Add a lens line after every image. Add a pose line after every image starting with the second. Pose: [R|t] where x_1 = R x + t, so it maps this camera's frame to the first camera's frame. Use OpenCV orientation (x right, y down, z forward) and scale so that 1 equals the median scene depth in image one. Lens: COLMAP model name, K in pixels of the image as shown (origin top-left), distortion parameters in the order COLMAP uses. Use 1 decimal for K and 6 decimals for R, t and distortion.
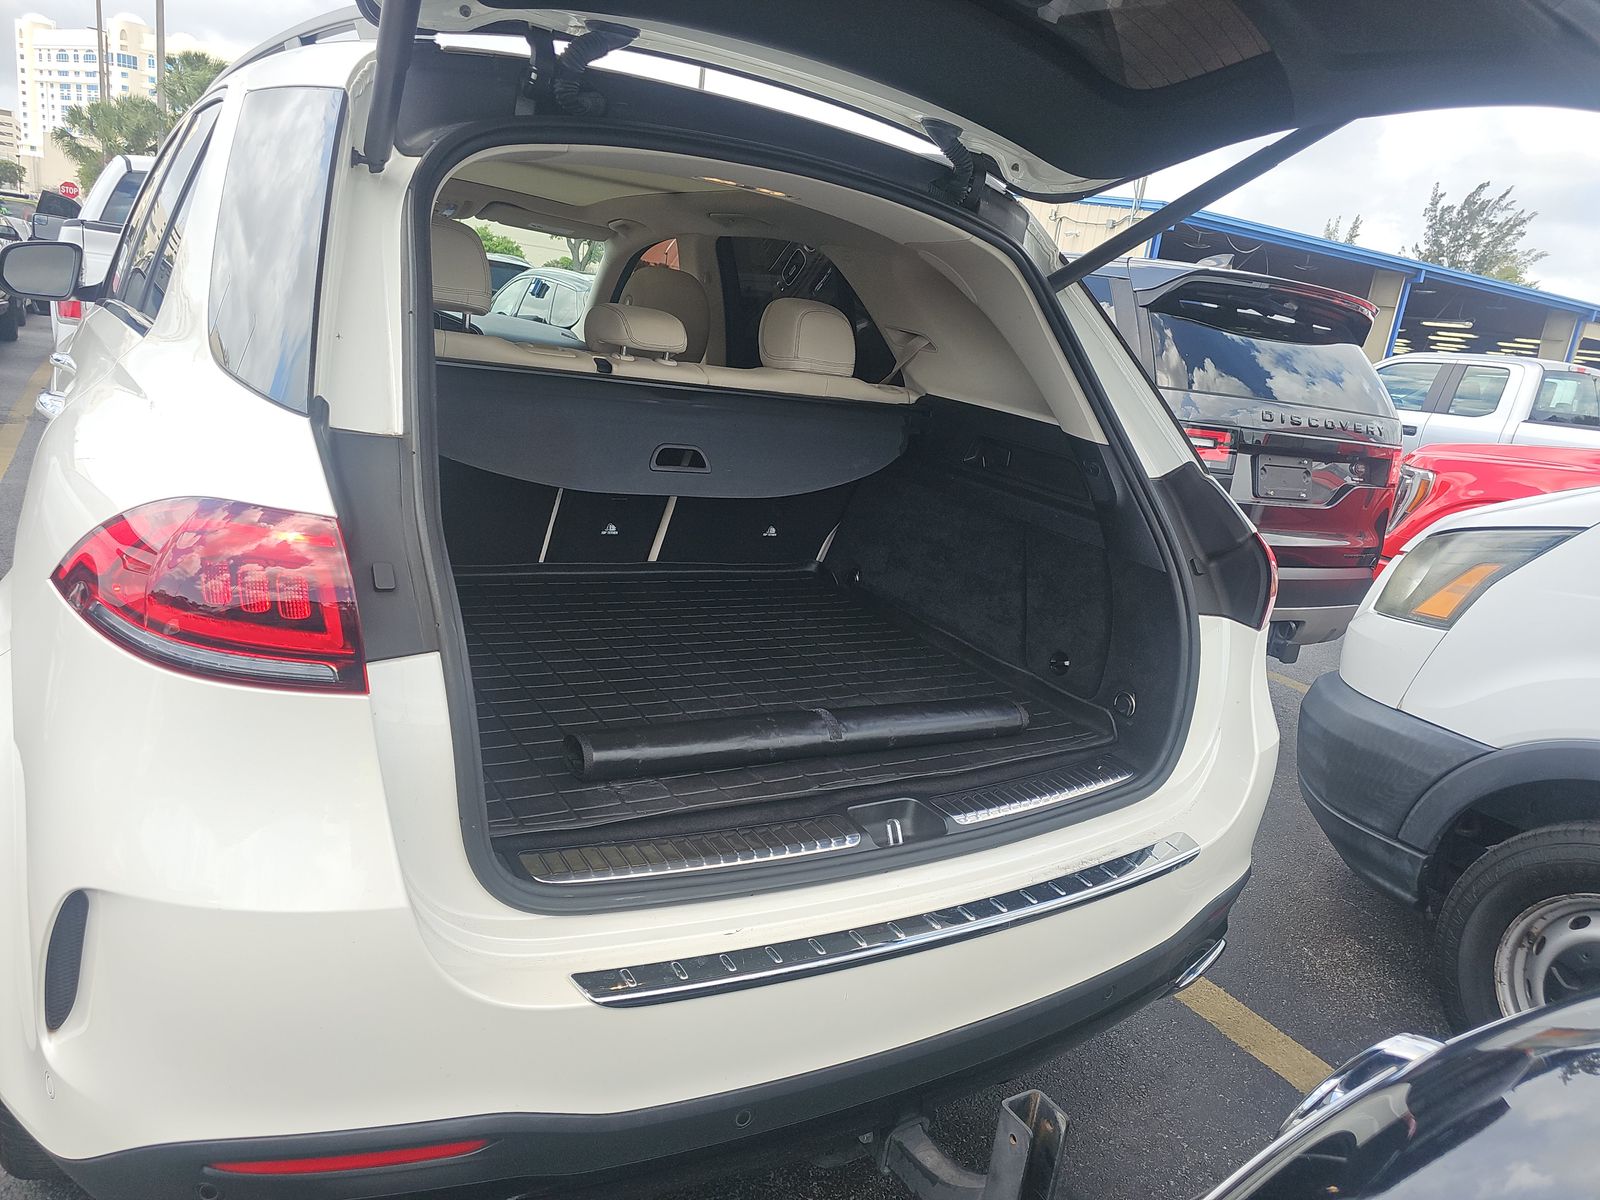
lens RADIAL K [[1084.9, 0, 848.6], [0, 1084.9, 592.5], [0, 0, 1]] dist [0.018807, -0.020574]
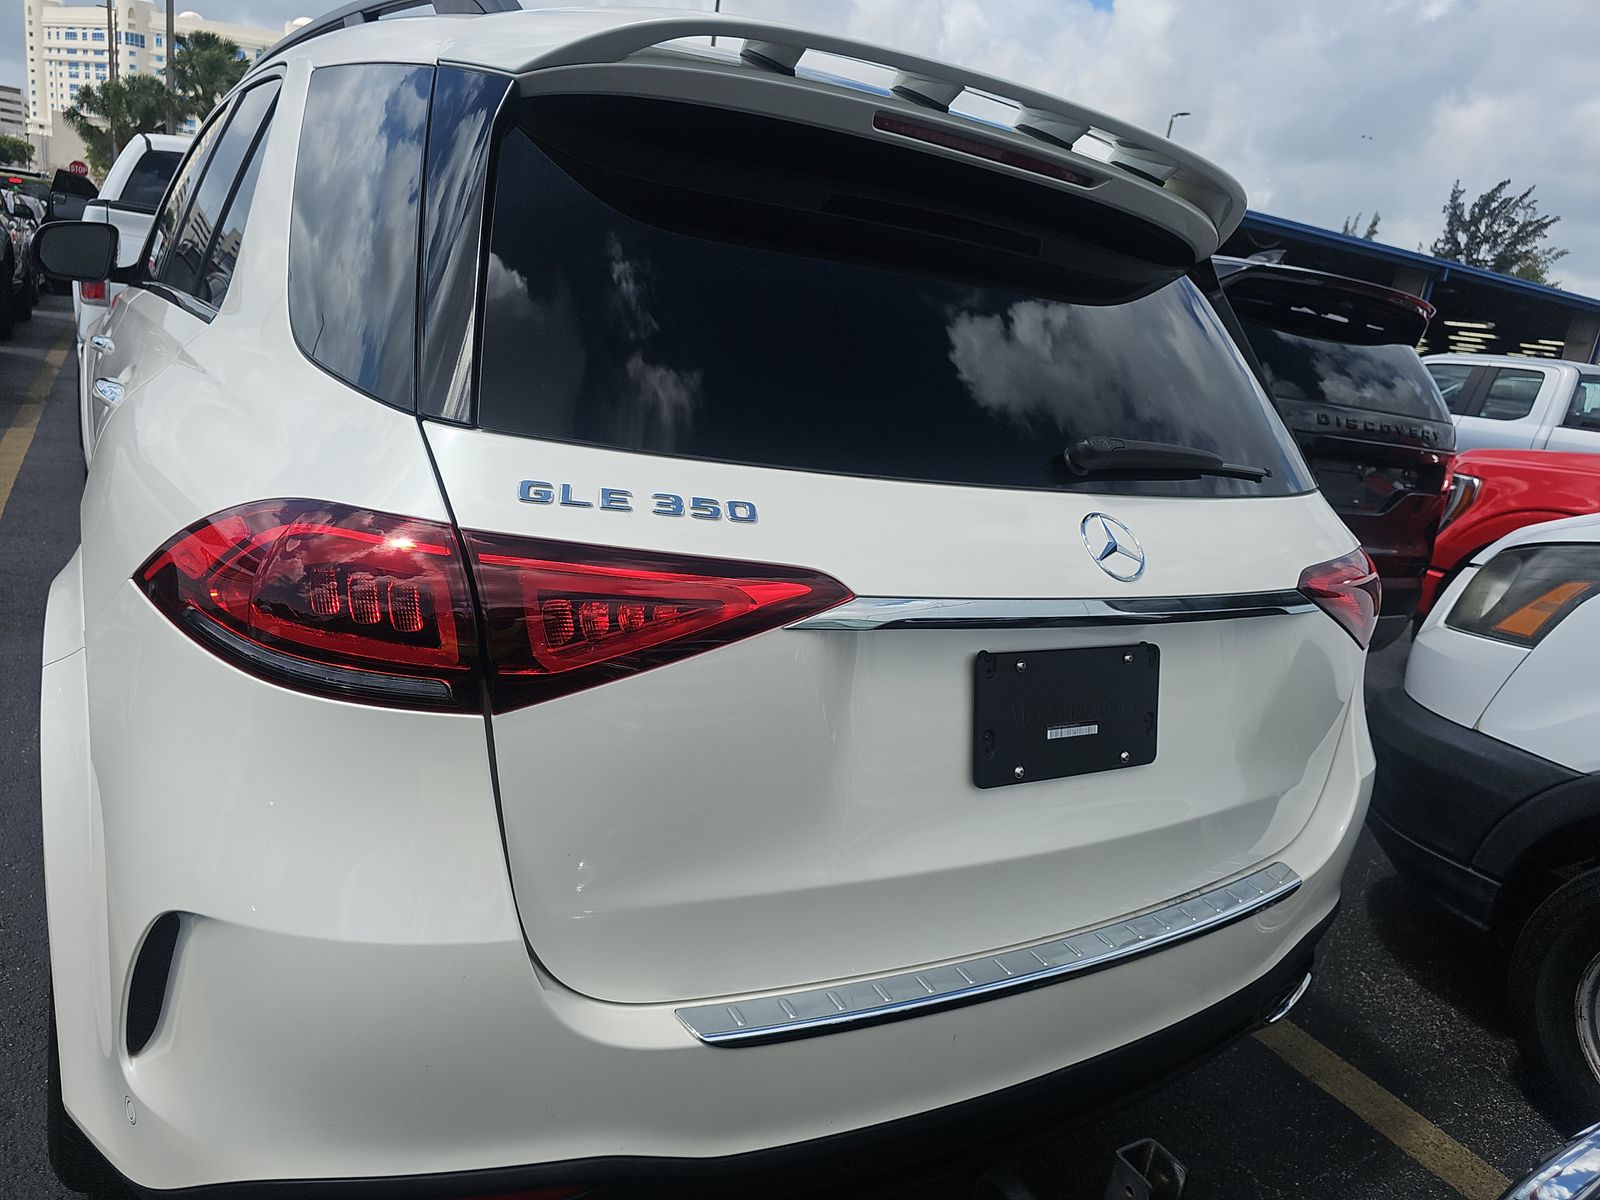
lens RADIAL K [[1084.9, 0, 810.4], [0, 1084.9, 594.3], [0, 0, 1]] dist [0.018807, -0.020574]
pose [[0.999646, 0.019387, -0.018219, -0.063279], [-0.019189, 0.999756, 0.010955, -0.010868], [0.018427, -0.010601, 0.999774, 0.029957]]
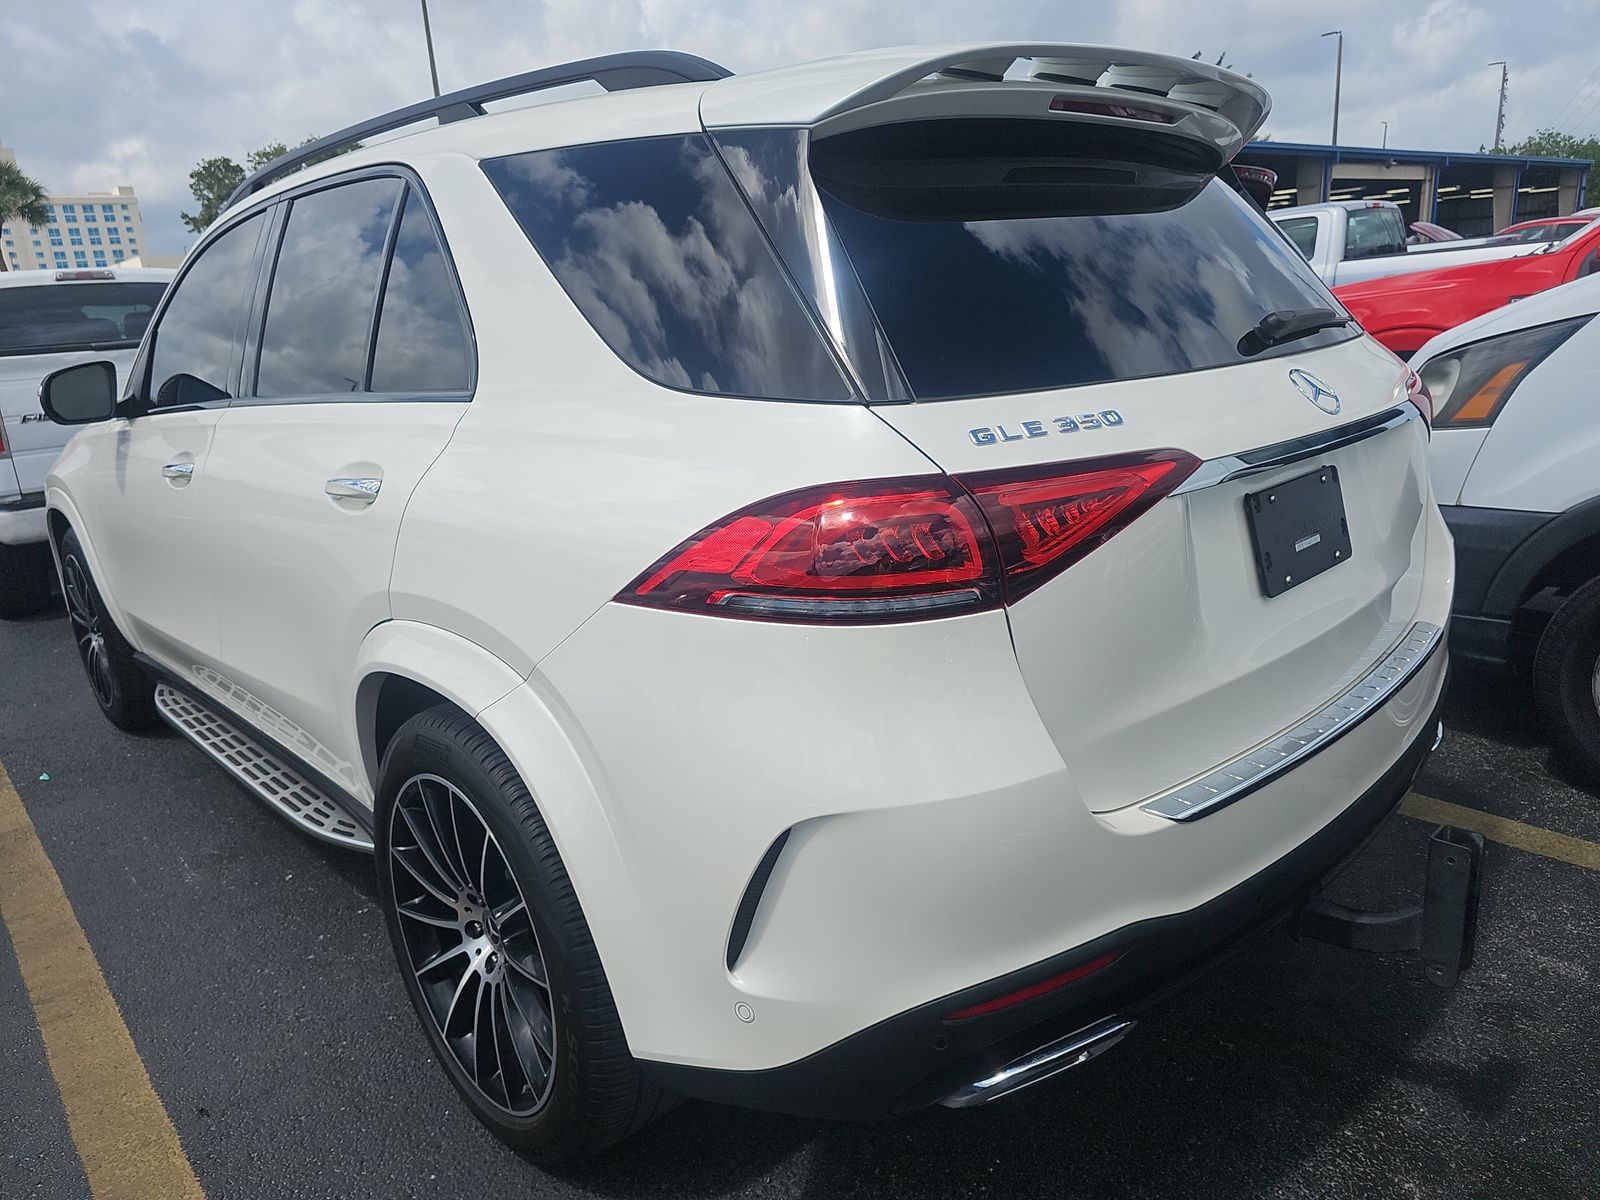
lens RADIAL K [[1084.9, 0, 793.4], [0, 1084.9, 600.2], [0, 0, 1]] dist [0.018807, -0.020574]
pose [[0.965352, -0.237549, 0.108008, -0.319559], [0.234156, 0.971236, 0.043269, -0.010015], [-0.115180, -0.016479, 0.993208, -0.070624]]
